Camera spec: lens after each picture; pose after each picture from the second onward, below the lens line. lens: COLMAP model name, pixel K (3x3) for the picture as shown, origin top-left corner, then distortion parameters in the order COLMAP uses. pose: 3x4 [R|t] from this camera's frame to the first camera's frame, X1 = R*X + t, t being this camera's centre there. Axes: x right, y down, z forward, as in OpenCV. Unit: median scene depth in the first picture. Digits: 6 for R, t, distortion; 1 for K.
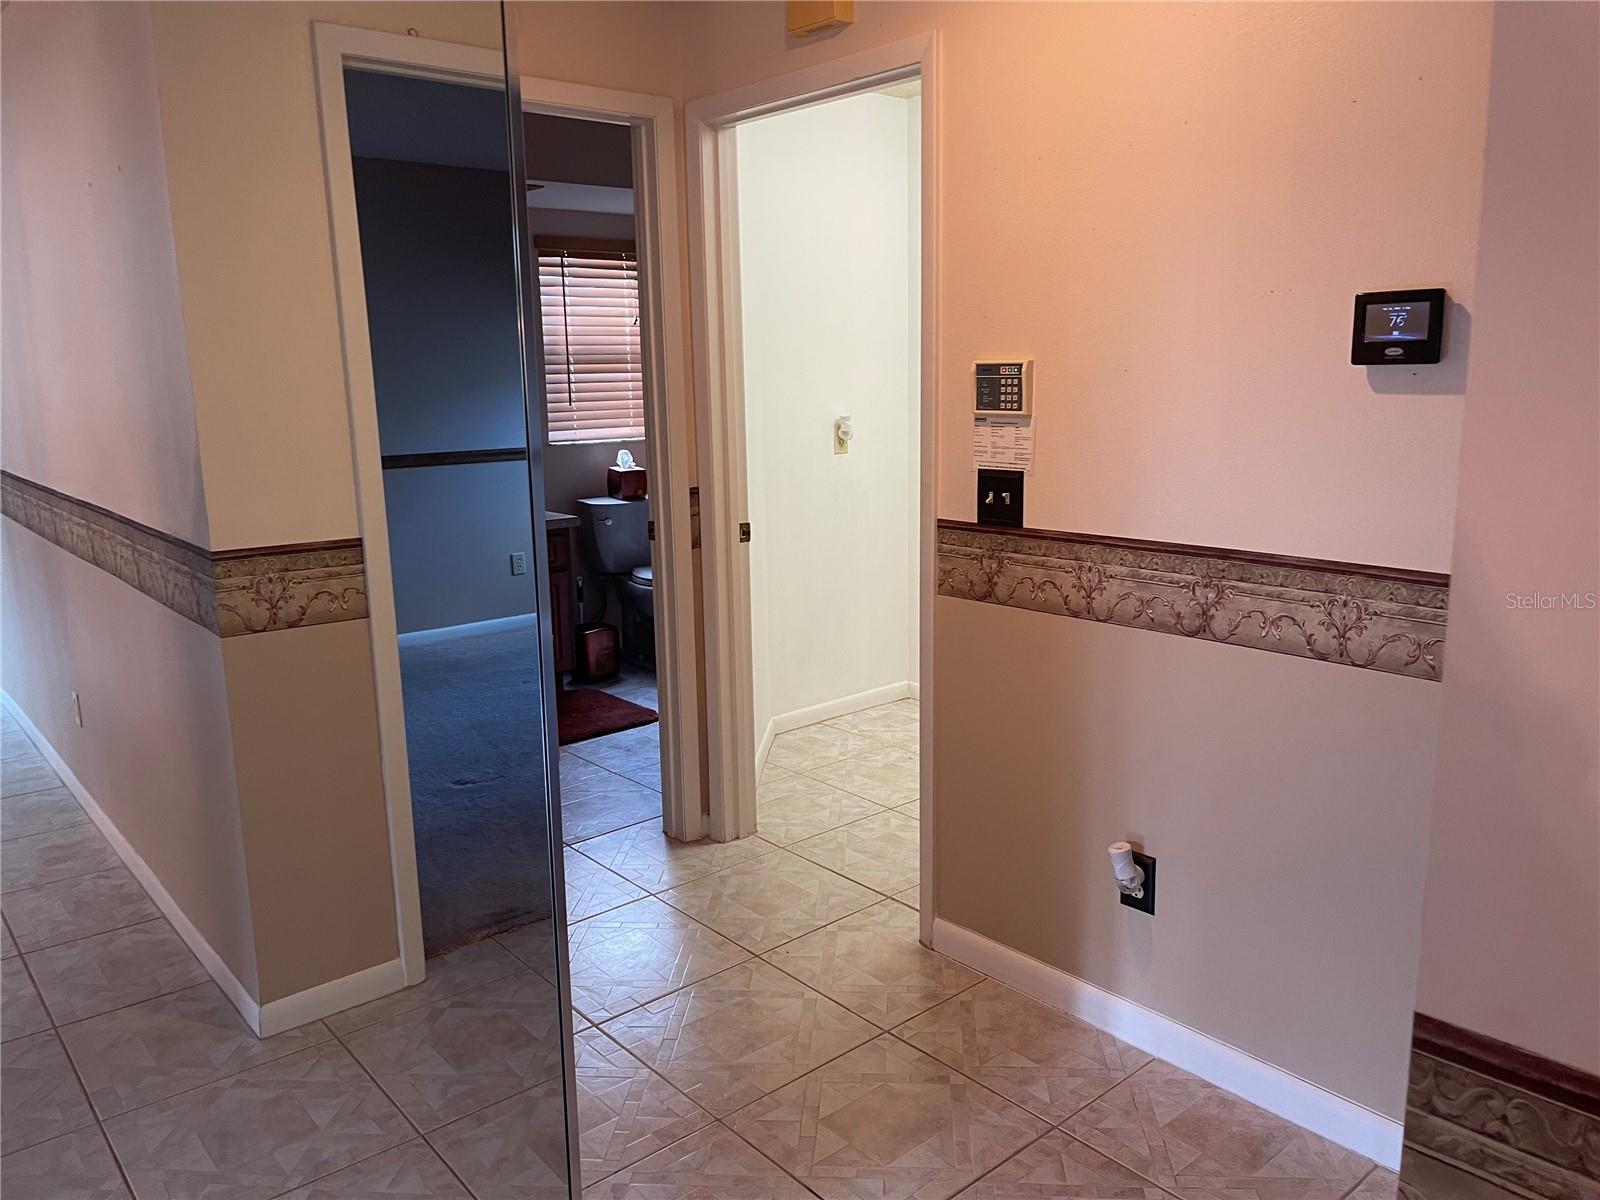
lens RADIAL K [[1215.3, 0, 844.9], [0, 1215.3, 606.7], [0, 0, 1]] dist [0.053470, -0.068000]
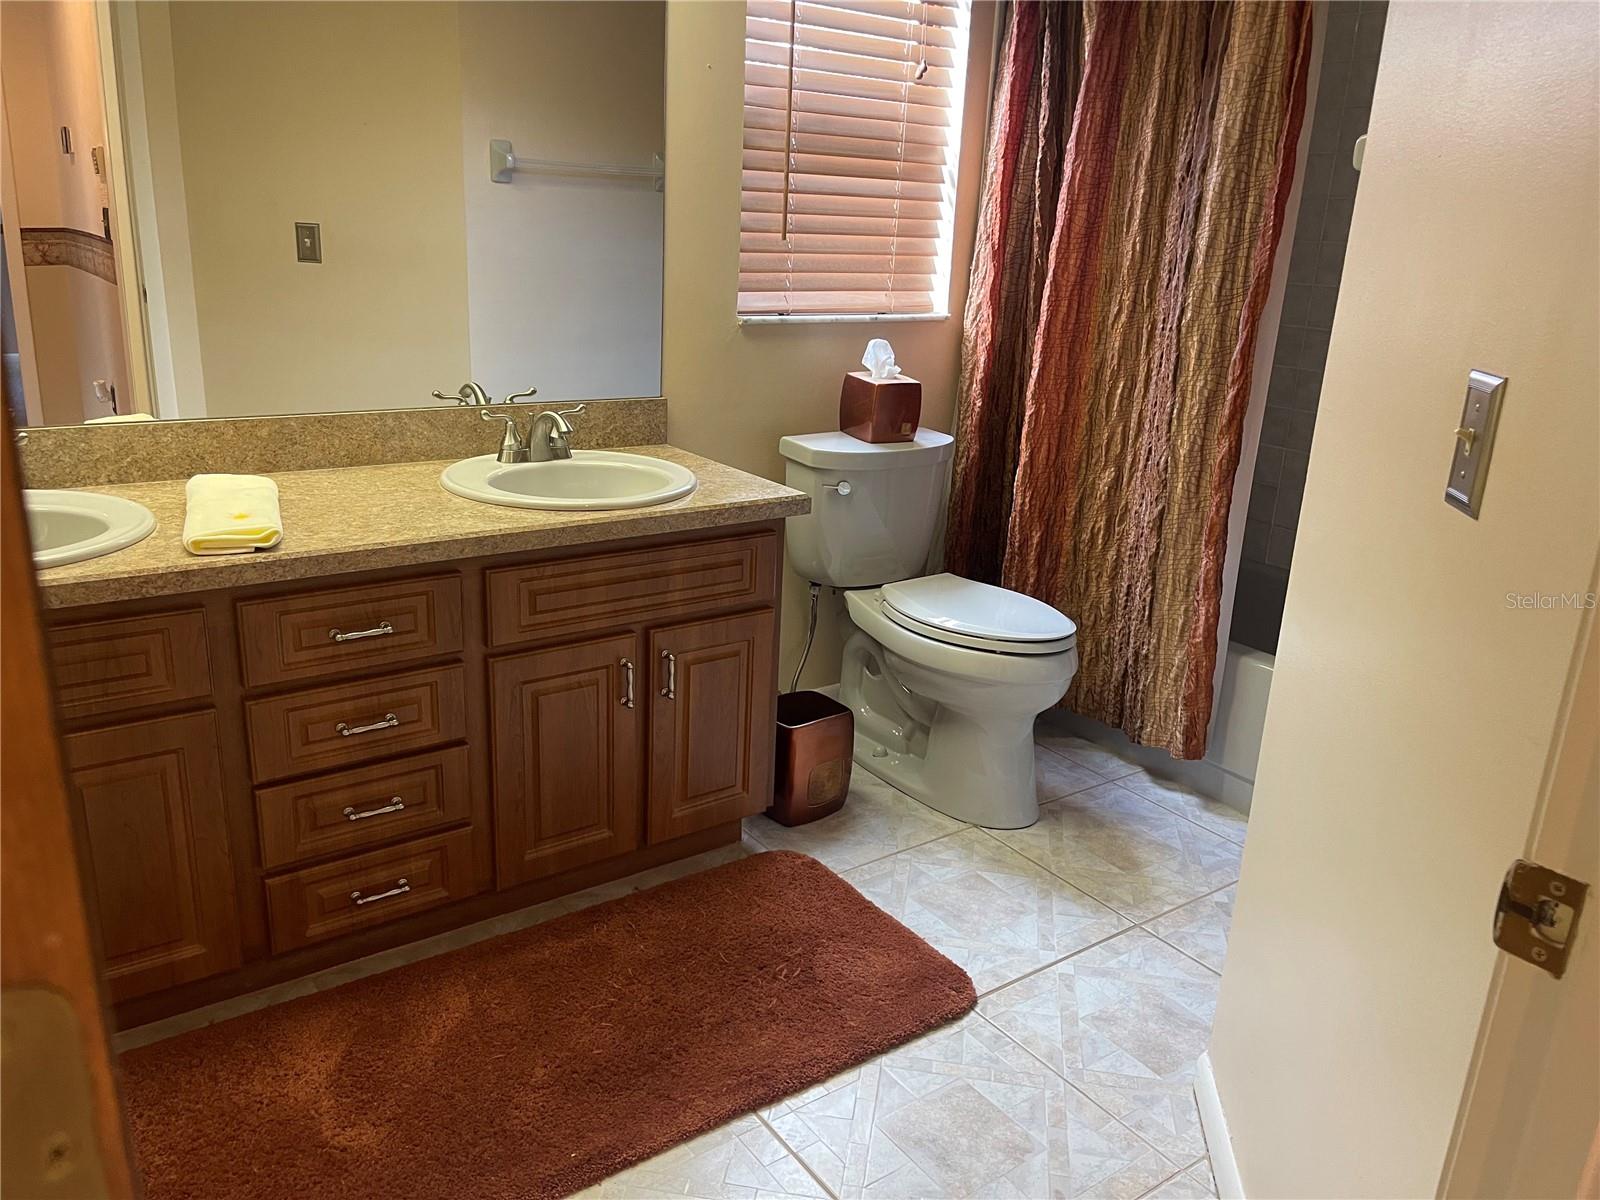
lens RADIAL K [[1215.3, 0, 809.3], [0, 1215.3, 610.4], [0, 0, 1]] dist [0.053470, -0.068000]
pose [[0.993789, 0.089143, -0.066614, -0.176596], [-0.081100, 0.990051, 0.114987, -0.078269], [0.076202, -0.108870, 0.991131, 0.522426]]
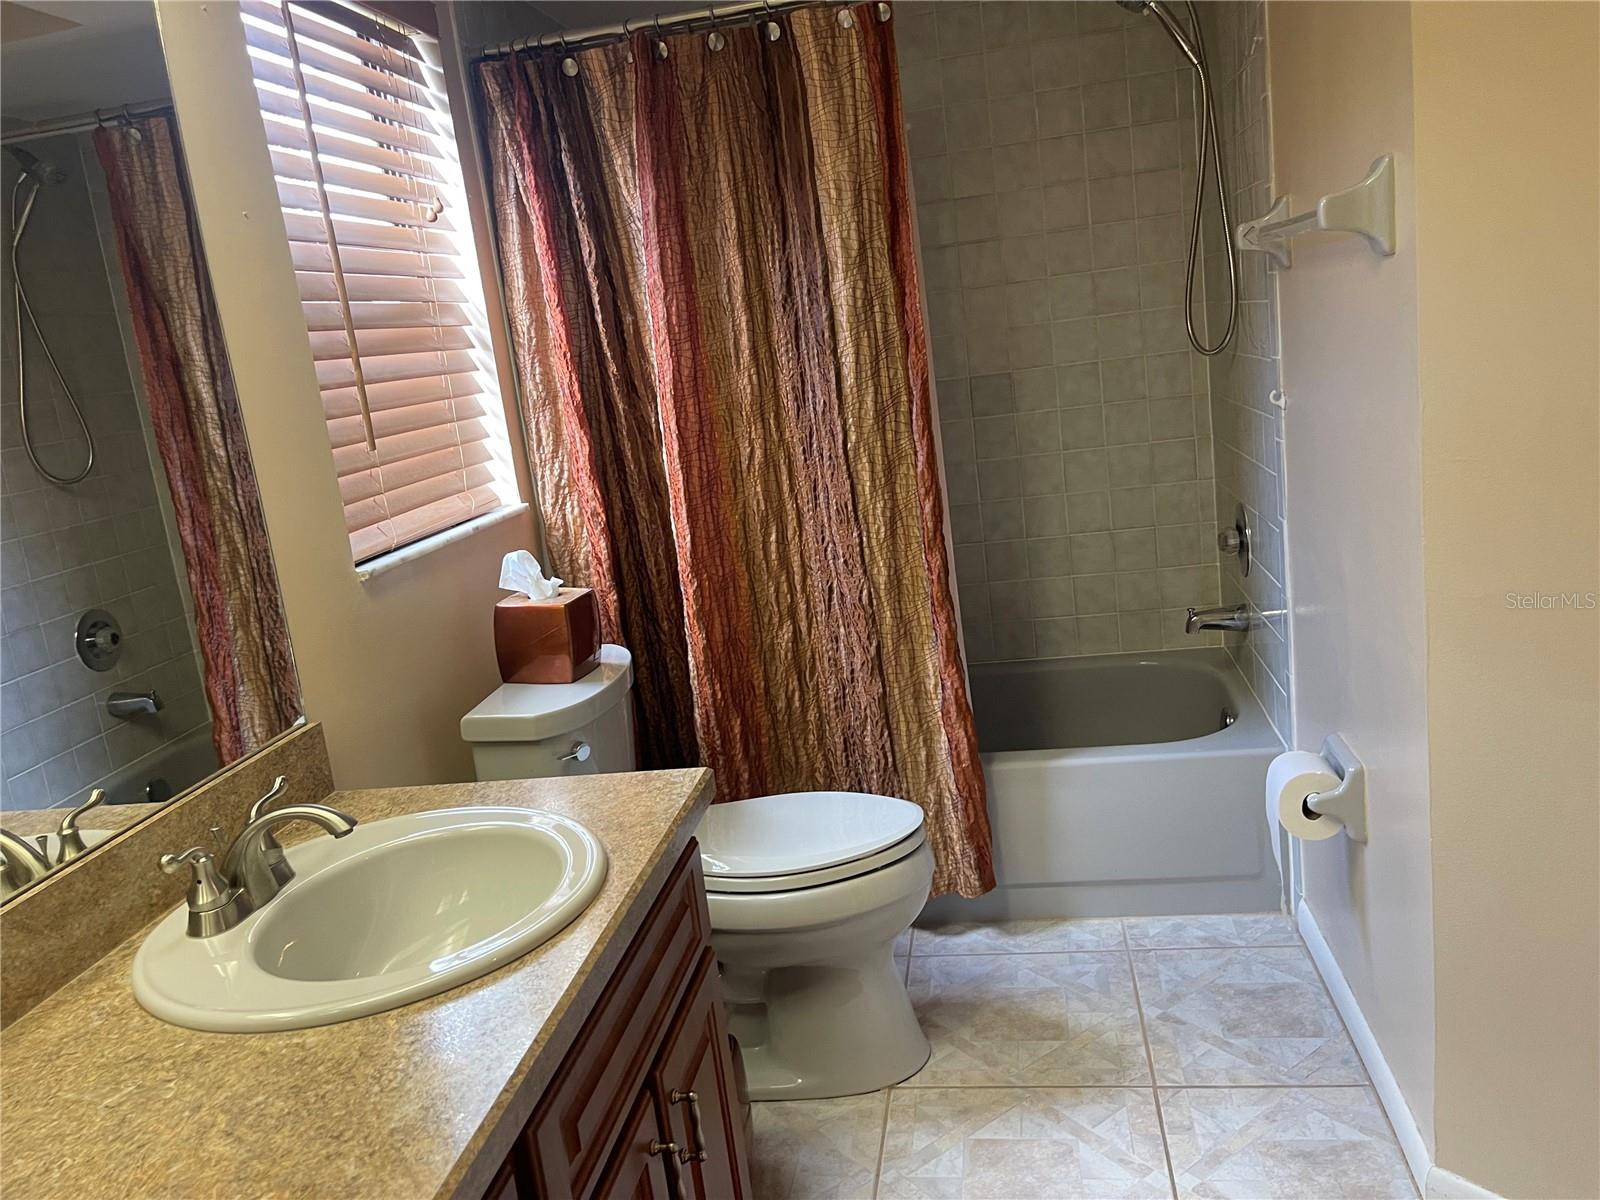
lens RADIAL K [[1215.3, 0, 802.9], [0, 1215.3, 589.8], [0, 0, 1]] dist [0.053470, -0.068000]
pose [[0.760661, -0.206726, 0.615353, -0.365021], [0.230249, 0.972225, 0.041997, -0.119186], [-0.606943, 0.109738, 0.787132, 0.695922]]
